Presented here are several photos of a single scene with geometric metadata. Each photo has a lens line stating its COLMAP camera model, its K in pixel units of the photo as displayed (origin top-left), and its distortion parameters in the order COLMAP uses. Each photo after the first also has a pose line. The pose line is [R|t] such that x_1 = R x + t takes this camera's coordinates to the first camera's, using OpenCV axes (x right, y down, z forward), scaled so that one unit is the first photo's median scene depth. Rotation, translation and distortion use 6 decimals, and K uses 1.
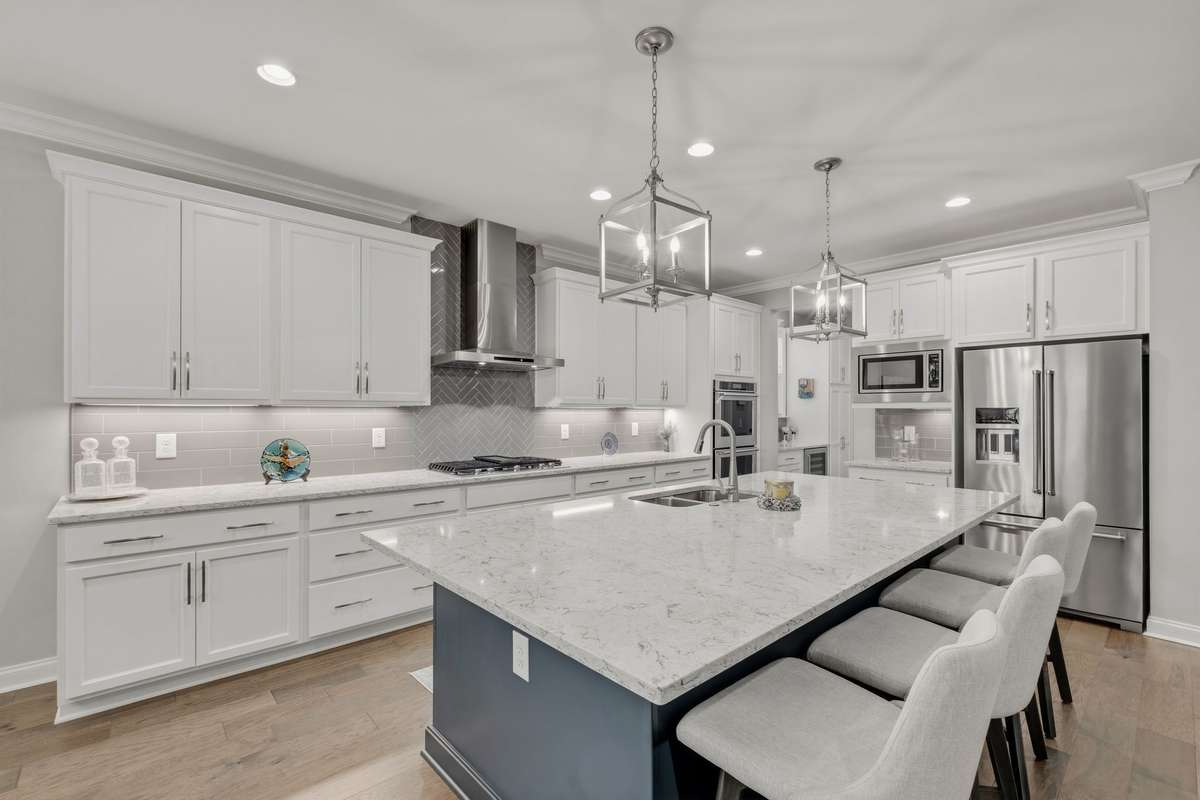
lens RADIAL K [[530.2, 0, 597.5], [0, 530.2, 409.0], [0, 0, 1]] dist [-0.003282, 0.000431]
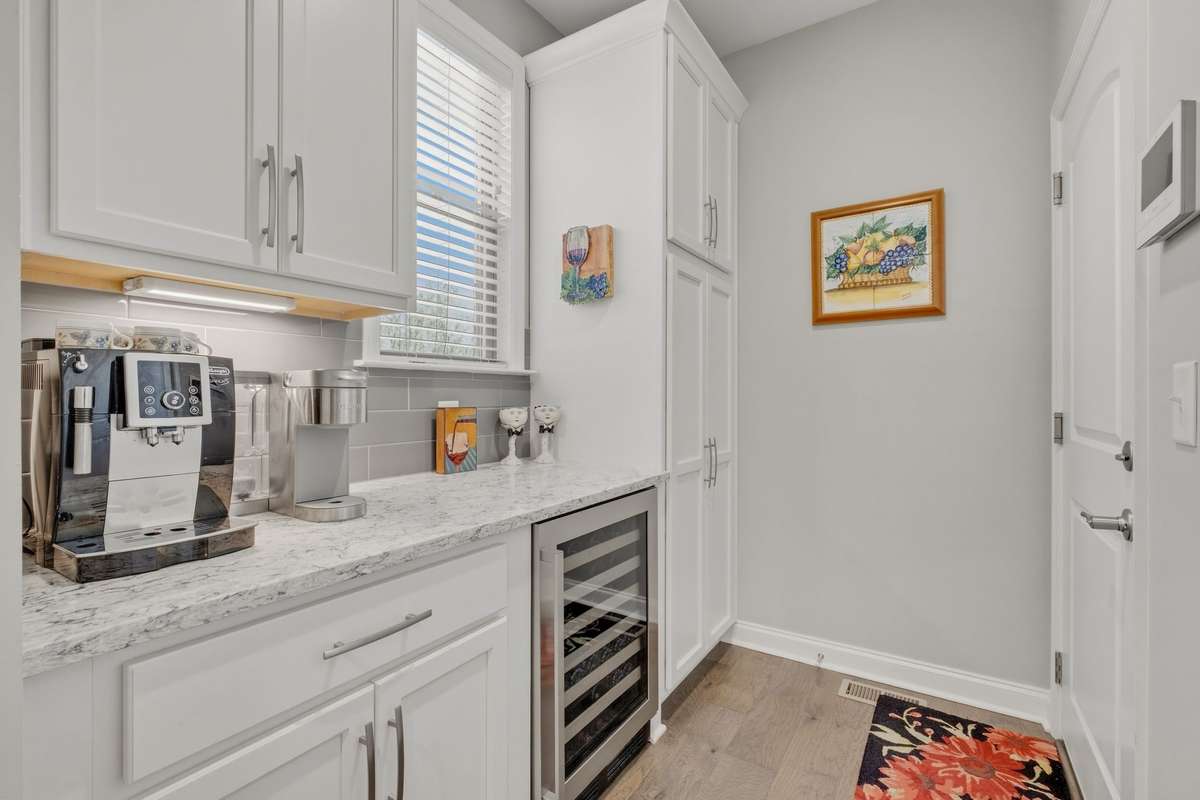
lens RADIAL K [[530.2, 0, 601.1], [0, 530.2, 395.7], [0, 0, 1]] dist [-0.003282, 0.000431]
pose [[0.965711, -0.001091, 0.259618, 0.330344], [0.000267, 0.999995, 0.003207, 0.027065], [-0.259621, -0.003028, 0.965706, 0.736958]]
